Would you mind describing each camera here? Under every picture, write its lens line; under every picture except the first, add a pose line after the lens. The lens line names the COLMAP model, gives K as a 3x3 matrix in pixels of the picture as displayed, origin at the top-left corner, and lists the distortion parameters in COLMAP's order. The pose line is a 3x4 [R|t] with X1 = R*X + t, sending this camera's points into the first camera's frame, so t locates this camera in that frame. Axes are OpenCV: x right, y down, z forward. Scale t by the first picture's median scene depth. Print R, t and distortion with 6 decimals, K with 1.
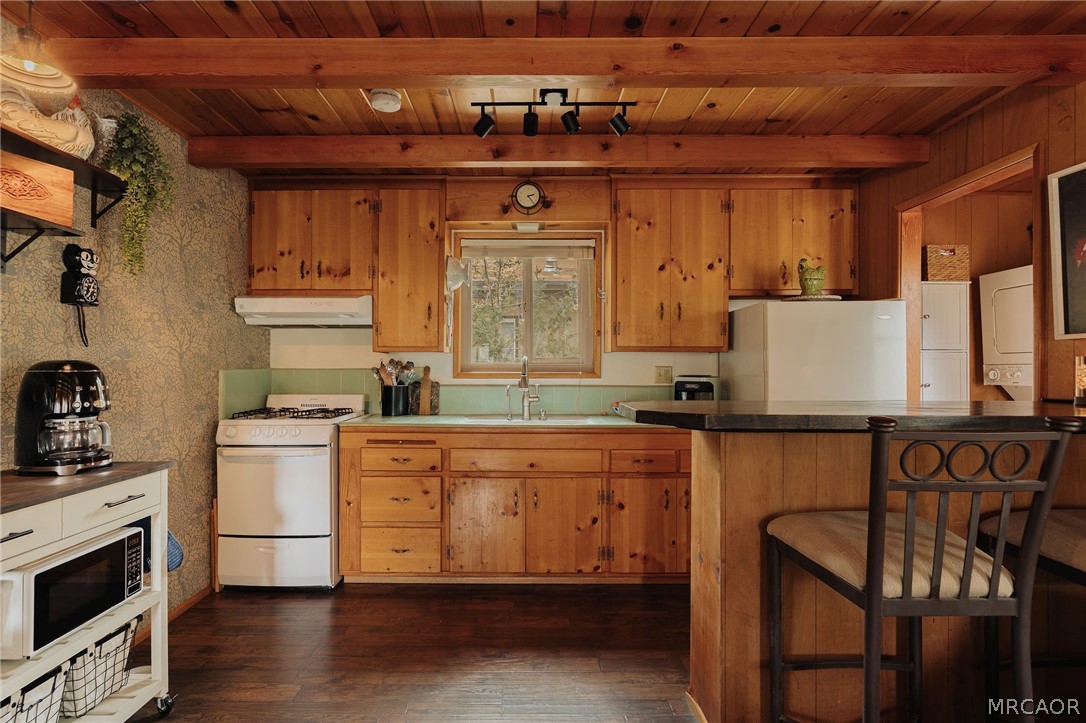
lens RADIAL K [[557.9, 0, 533.4], [0, 557.9, 362.6], [0, 0, 1]] dist [-0.003494, 0.000126]
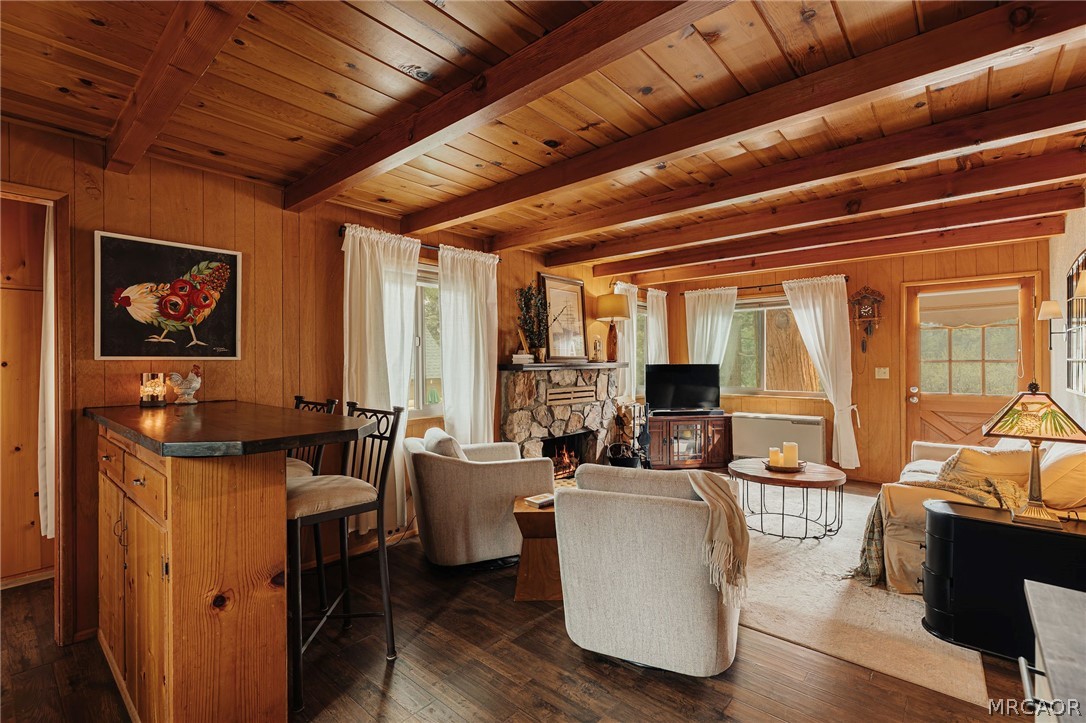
lens RADIAL K [[487.5, 0, 546.9], [0, 487.5, 360.8], [0, 0, 1]] dist [-0.001771, 0.000464]
pose [[-0.757373, -0.001322, 0.652981, -0.378723], [-0.004359, 0.999986, -0.003031, -0.026712], [-0.652968, -0.005143, -0.757368, 0.763356]]
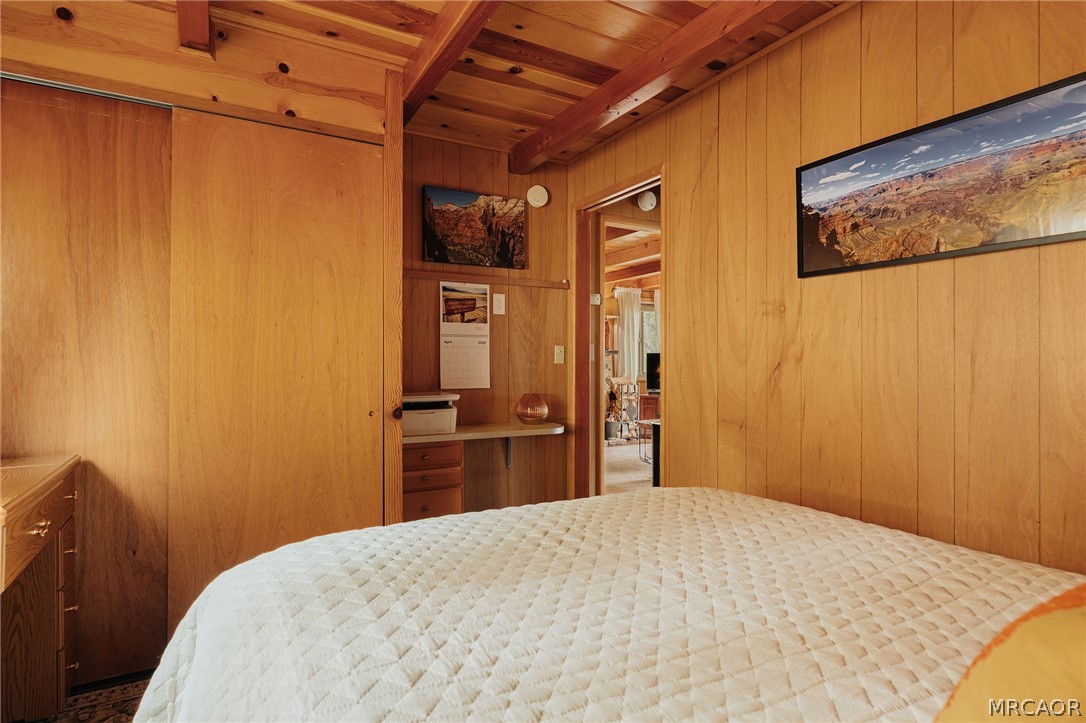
lens RADIAL K [[569.6, 0, 543.5], [0, 569.6, 357.9], [0, 0, 1]] dist [-0.000298, -0.000078]
pose [[-0.492721, -0.004653, 0.870175, -1.551038], [-0.011819, 0.999929, -0.001345, 0.013210], [-0.870107, -0.010947, -0.492741, 0.842721]]
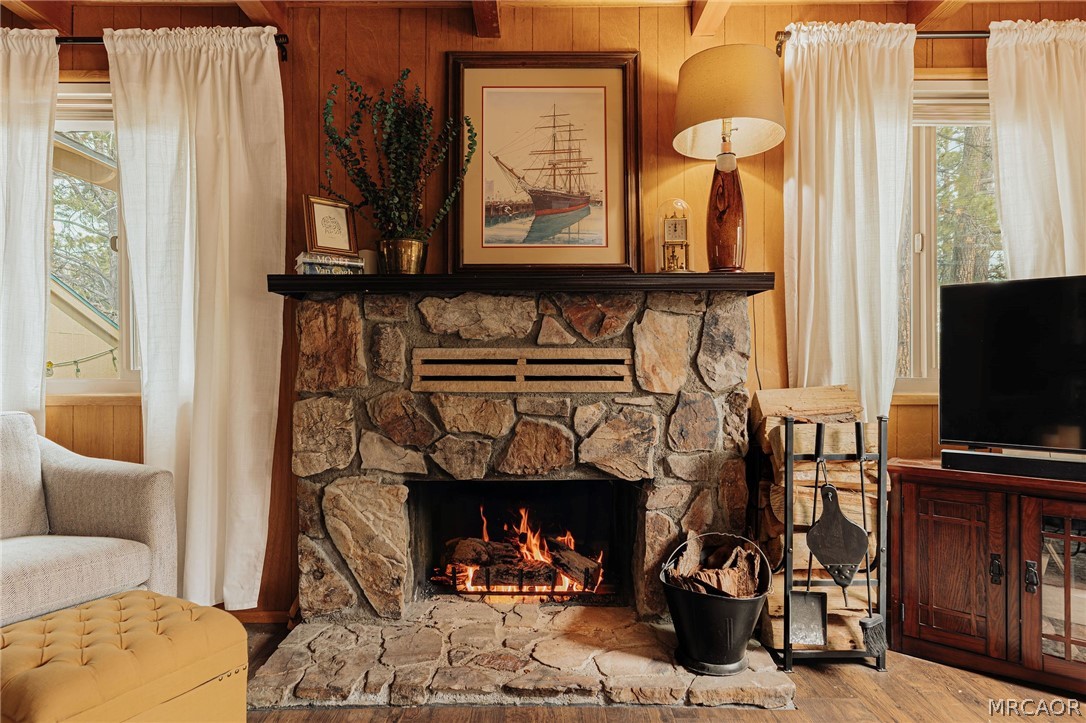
lens RADIAL K [[624.2, 0, 540.8], [0, 624.2, 364.6], [0, 0, 1]] dist [0.014950, -0.004577]
pose [[-0.004545, -0.005405, 0.999975, -0.135130], [-0.004383, 0.999976, 0.005385, 0.067215], [-0.999980, -0.004359, -0.004569, -0.470682]]
